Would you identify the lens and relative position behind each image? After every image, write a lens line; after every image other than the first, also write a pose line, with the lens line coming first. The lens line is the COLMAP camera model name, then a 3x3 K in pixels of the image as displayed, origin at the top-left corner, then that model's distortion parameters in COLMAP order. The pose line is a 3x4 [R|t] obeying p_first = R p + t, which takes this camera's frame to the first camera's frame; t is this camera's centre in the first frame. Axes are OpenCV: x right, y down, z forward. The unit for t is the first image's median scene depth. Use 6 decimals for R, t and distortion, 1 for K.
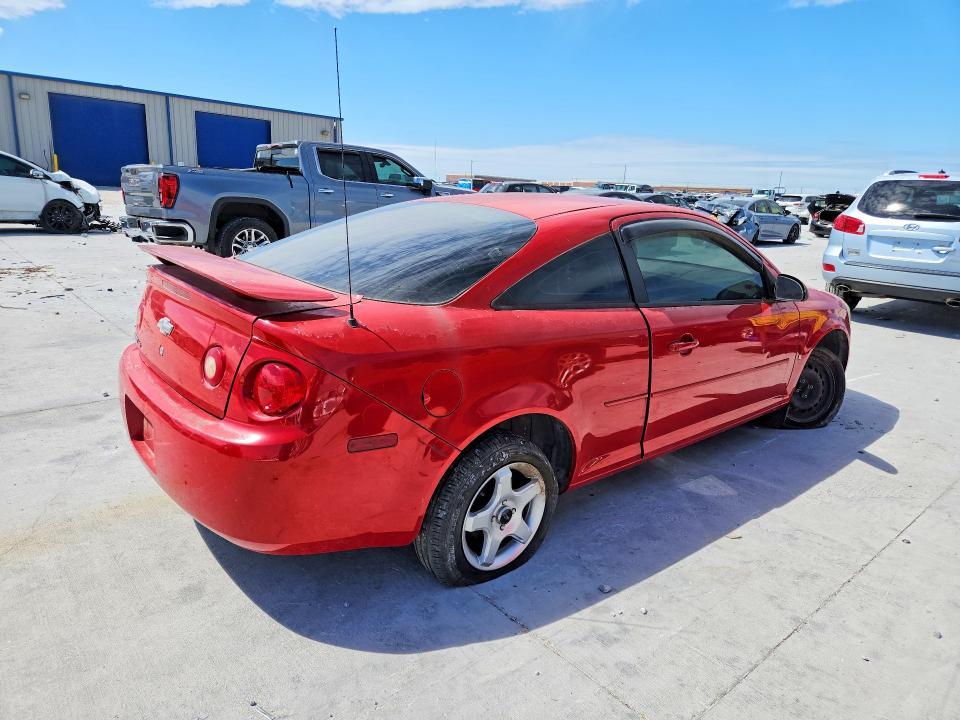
lens RADIAL K [[657.7, 0, 484.0], [0, 657.7, 360.7], [0, 0, 1]] dist [0.007779, 0.000467]
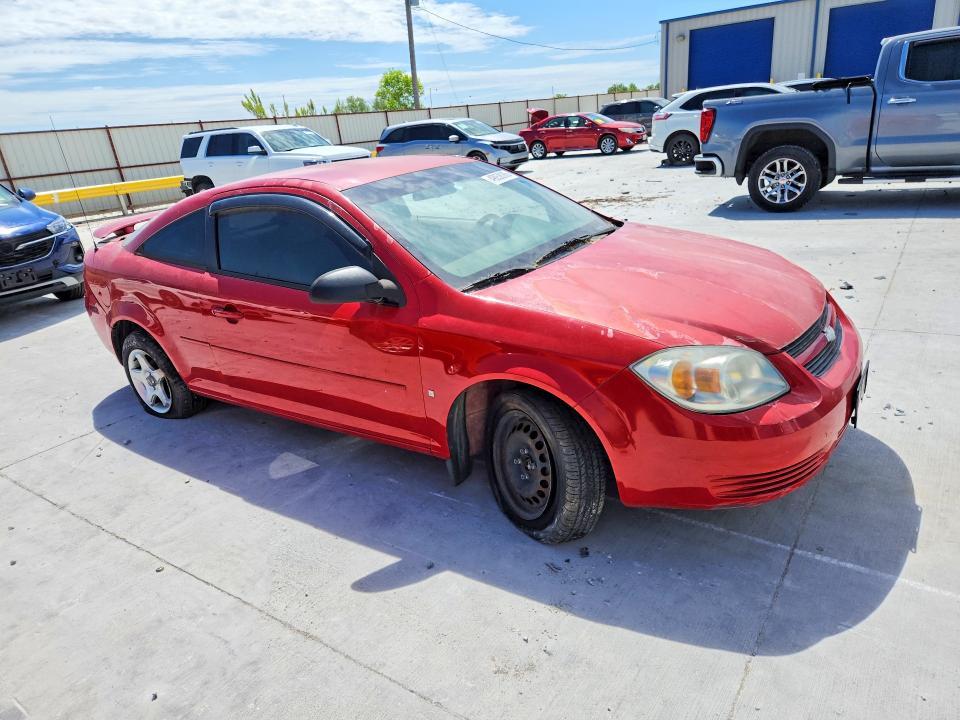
lens RADIAL K [[657.7, 0, 484.0], [0, 657.7, 360.7], [0, 0, 1]] dist [0.007779, 0.000467]
pose [[0.225343, 0.263468, -0.937979, 1.291172], [-0.134184, 0.961960, 0.237967, -0.240418], [0.964995, 0.072237, 0.252124, 1.002631]]
